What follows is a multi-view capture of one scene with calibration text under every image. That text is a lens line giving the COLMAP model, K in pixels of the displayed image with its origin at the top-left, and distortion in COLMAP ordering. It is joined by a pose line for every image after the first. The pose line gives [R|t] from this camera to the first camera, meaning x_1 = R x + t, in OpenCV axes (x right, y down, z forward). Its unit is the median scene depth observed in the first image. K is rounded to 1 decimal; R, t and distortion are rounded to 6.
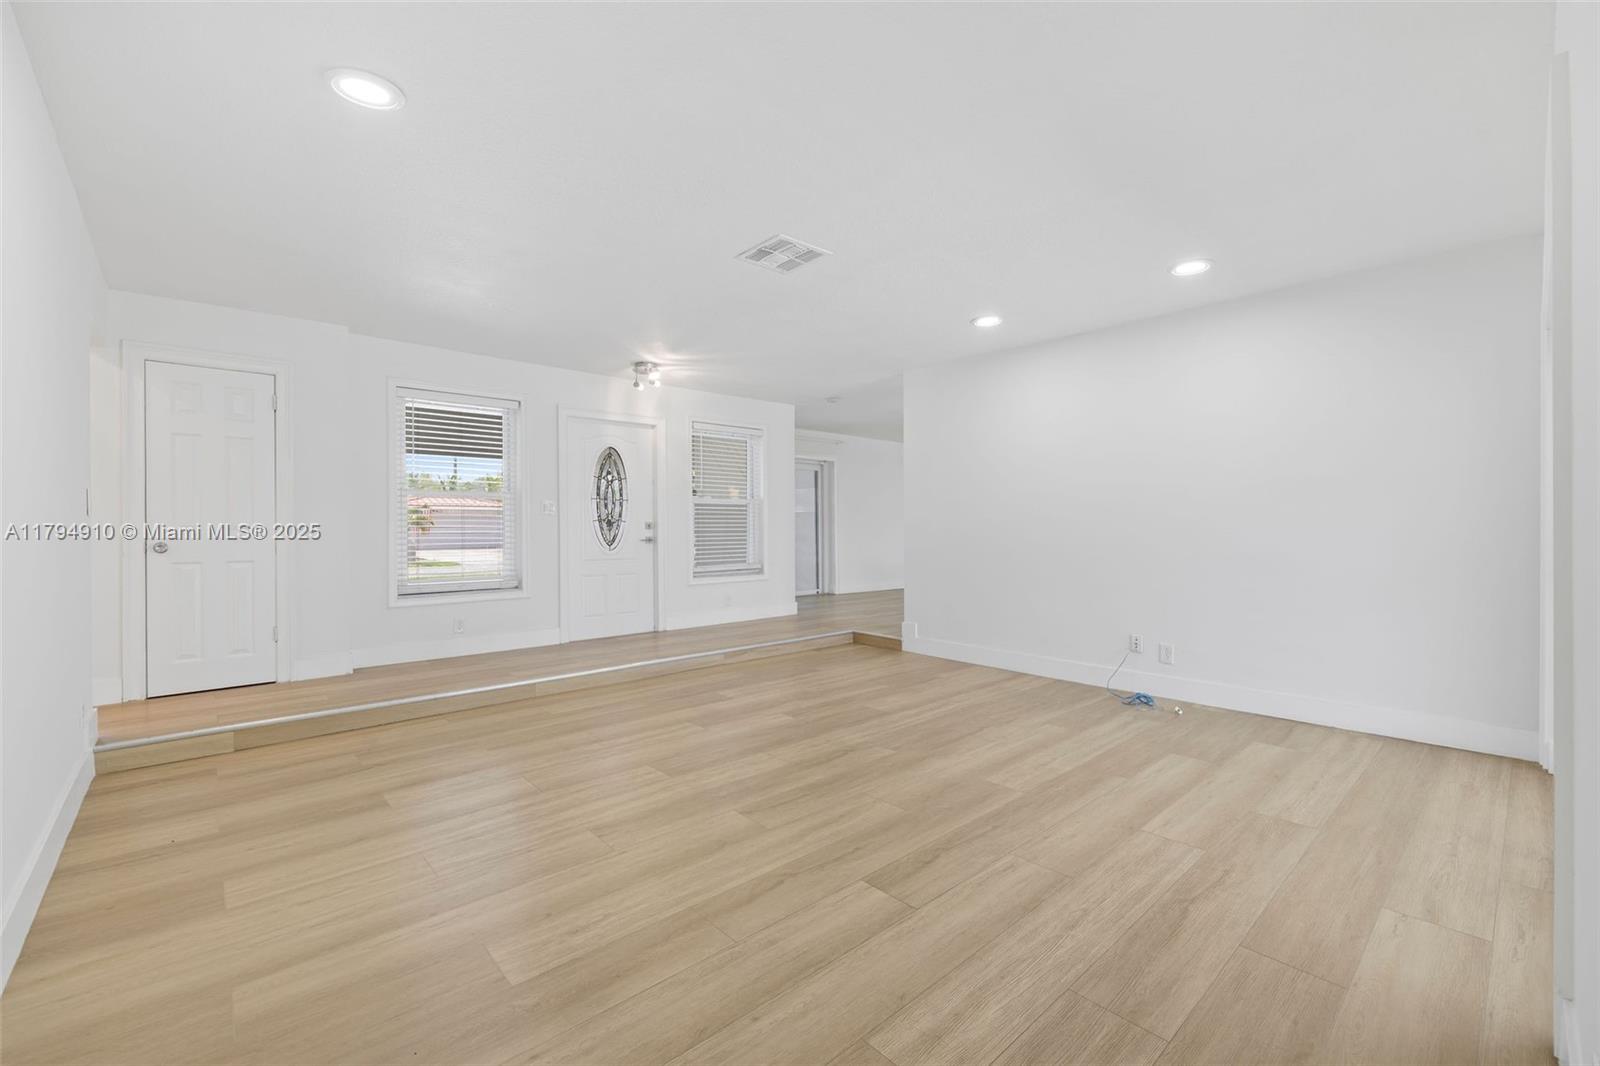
lens RADIAL K [[671.1, 0, 800.5], [0, 671.1, 522.6], [0, 0, 1]] dist [0.000141, 0.000487]
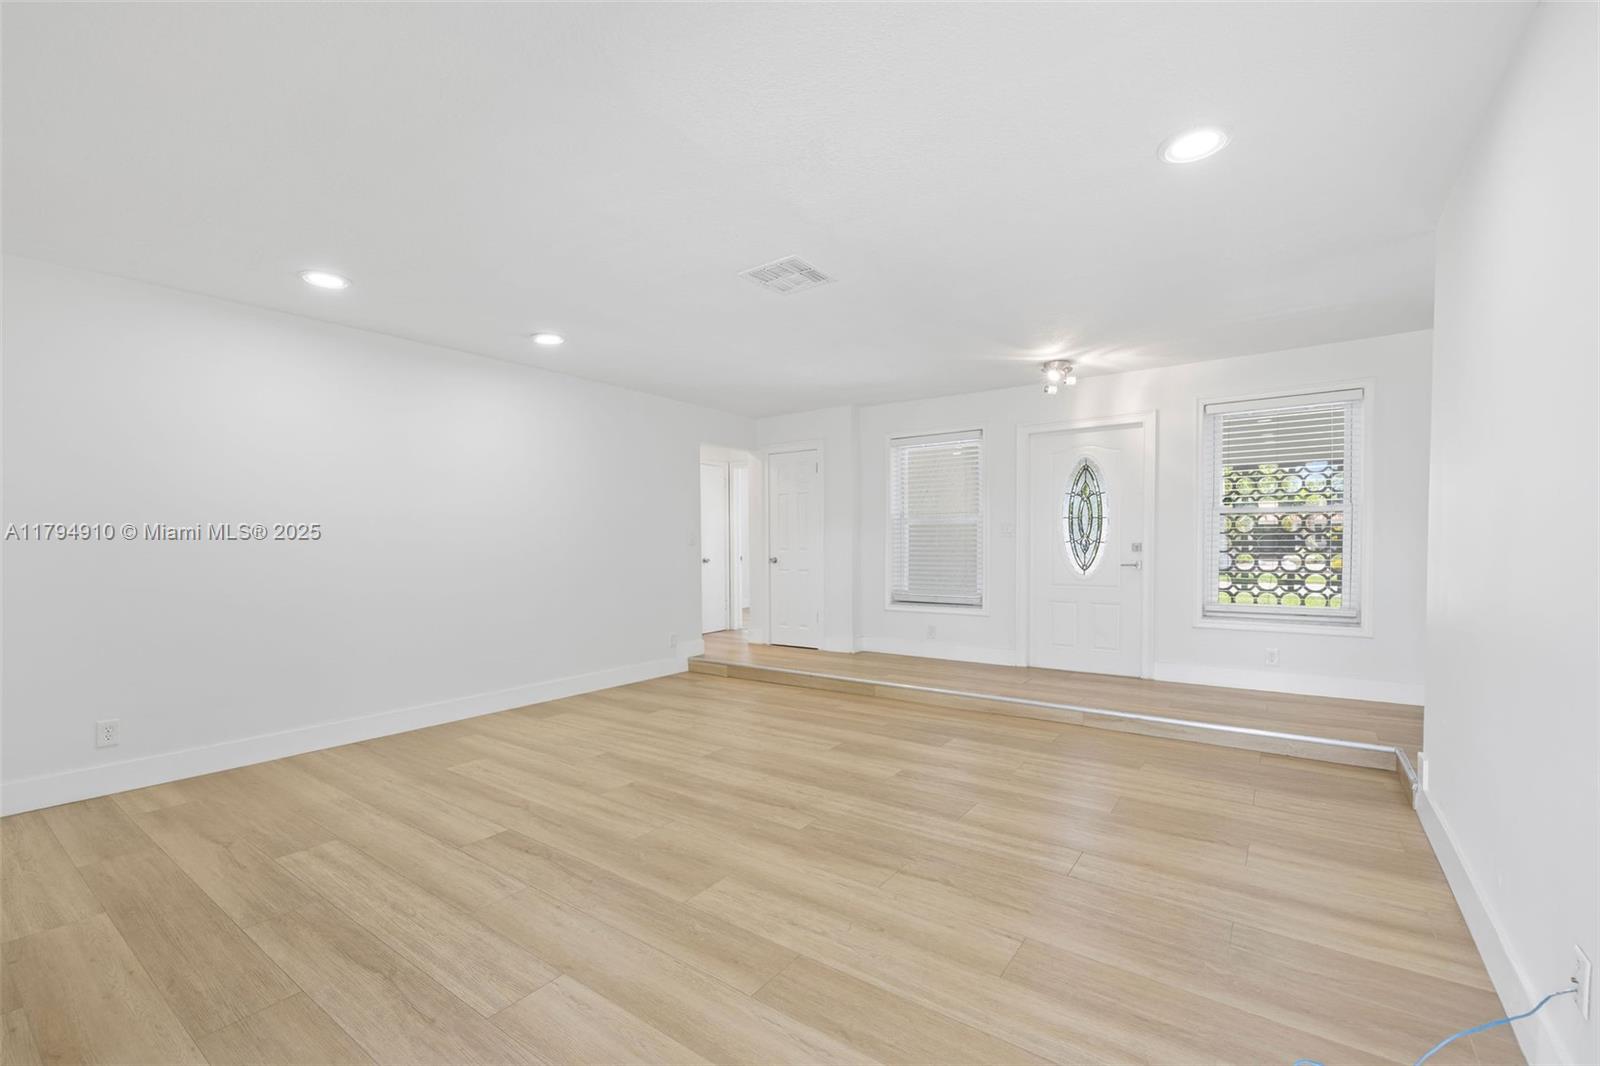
lens RADIAL K [[687.0, 0, 799.8], [0, 687.0, 548.6], [0, 0, 1]] dist [-0.005415, -0.000267]
pose [[0.205153, 0.010453, -0.978674, 1.000045], [0.012139, 0.999839, 0.013223, -0.019958], [0.978655, -0.014593, 0.204993, 0.848911]]
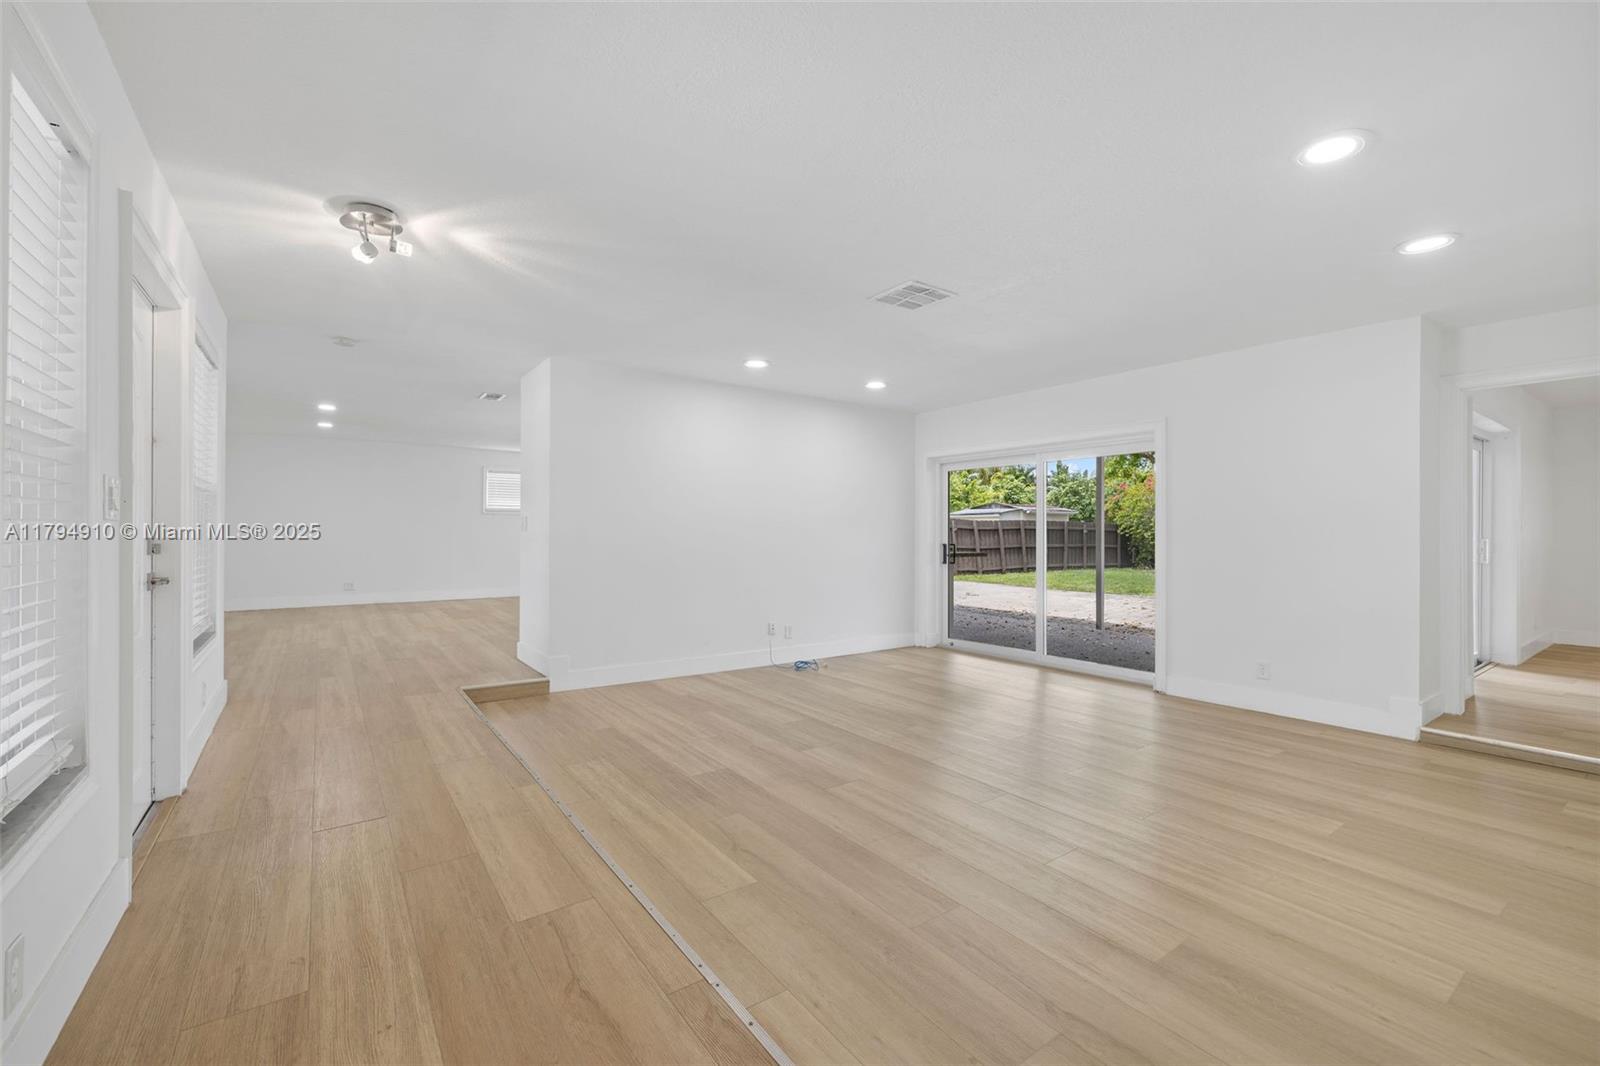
lens RADIAL K [[664.9, 0, 796.3], [0, 664.9, 524.7], [0, 0, 1]] dist [-0.001261, -0.000138]
pose [[0.110055, 0.013372, 0.993836, -1.151248], [-0.010761, 0.999867, -0.012262, -0.017730], [-0.993867, -0.009345, 0.110184, 1.117593]]
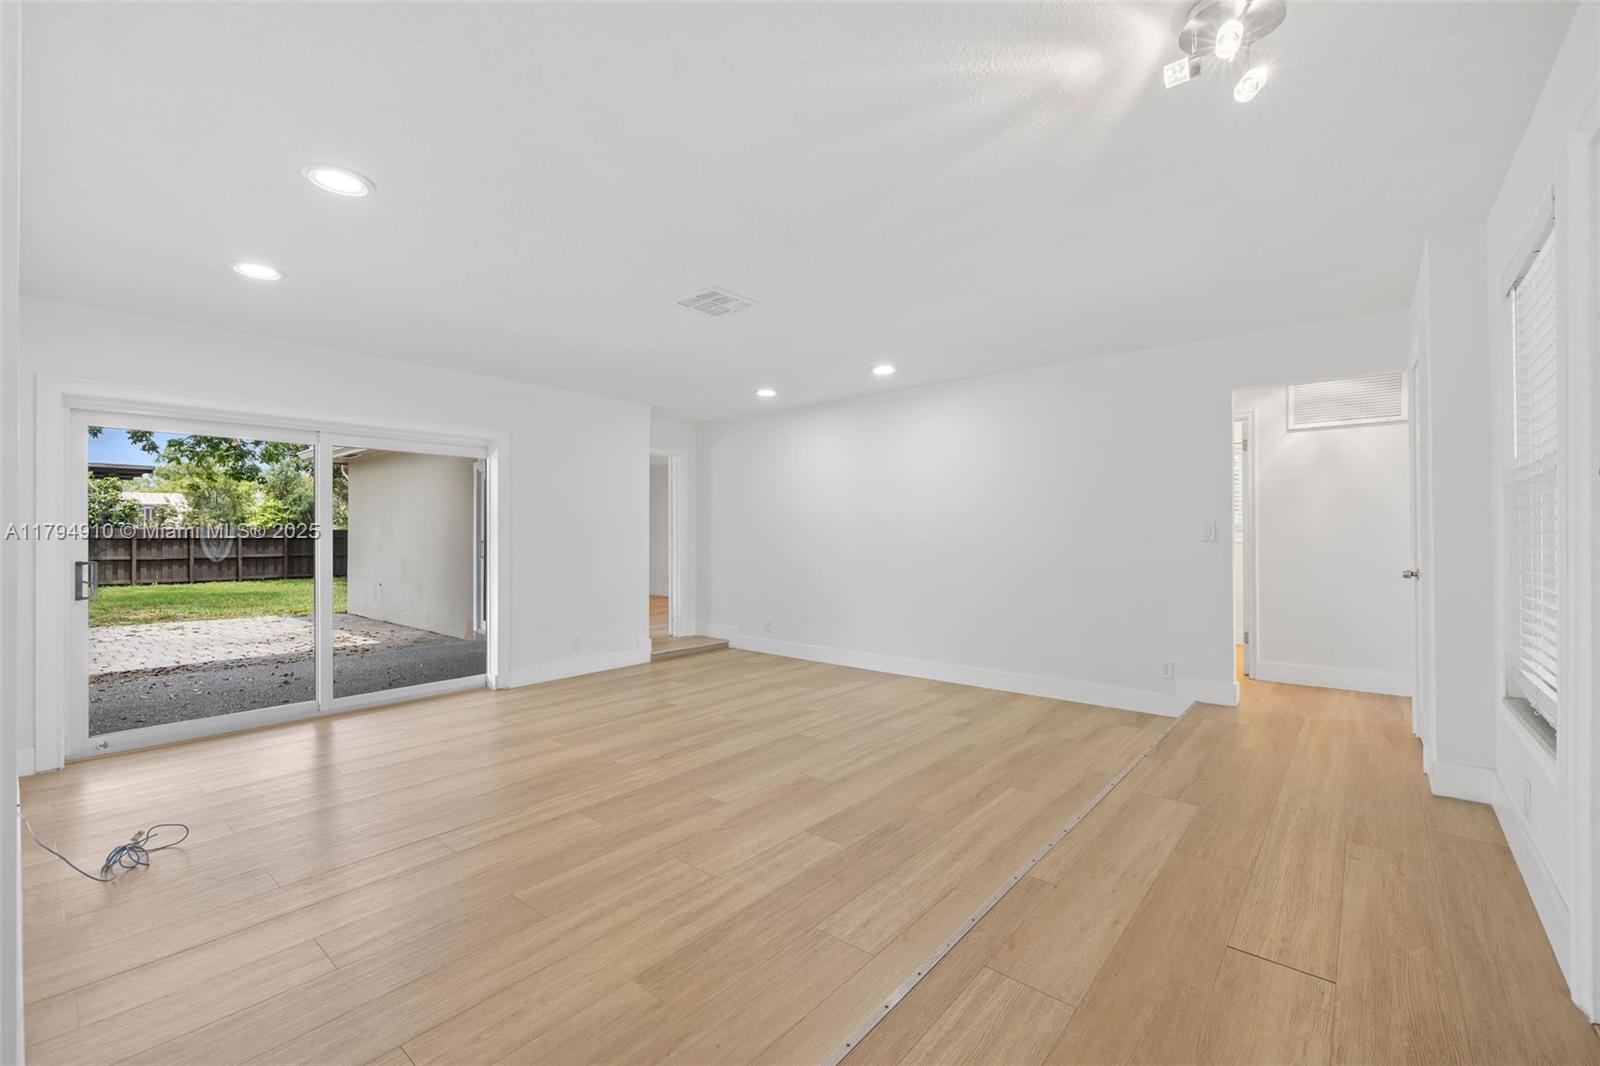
lens RADIAL K [[664.9, 0, 796.3], [0, 664.9, 524.7], [0, 0, 1]] dist [-0.001261, -0.000138]
pose [[-0.991717, 0.003511, -0.128391, -0.014210], [0.006309, 0.999751, -0.021393, -0.019601], [0.128284, -0.022025, -0.991493, 2.173712]]
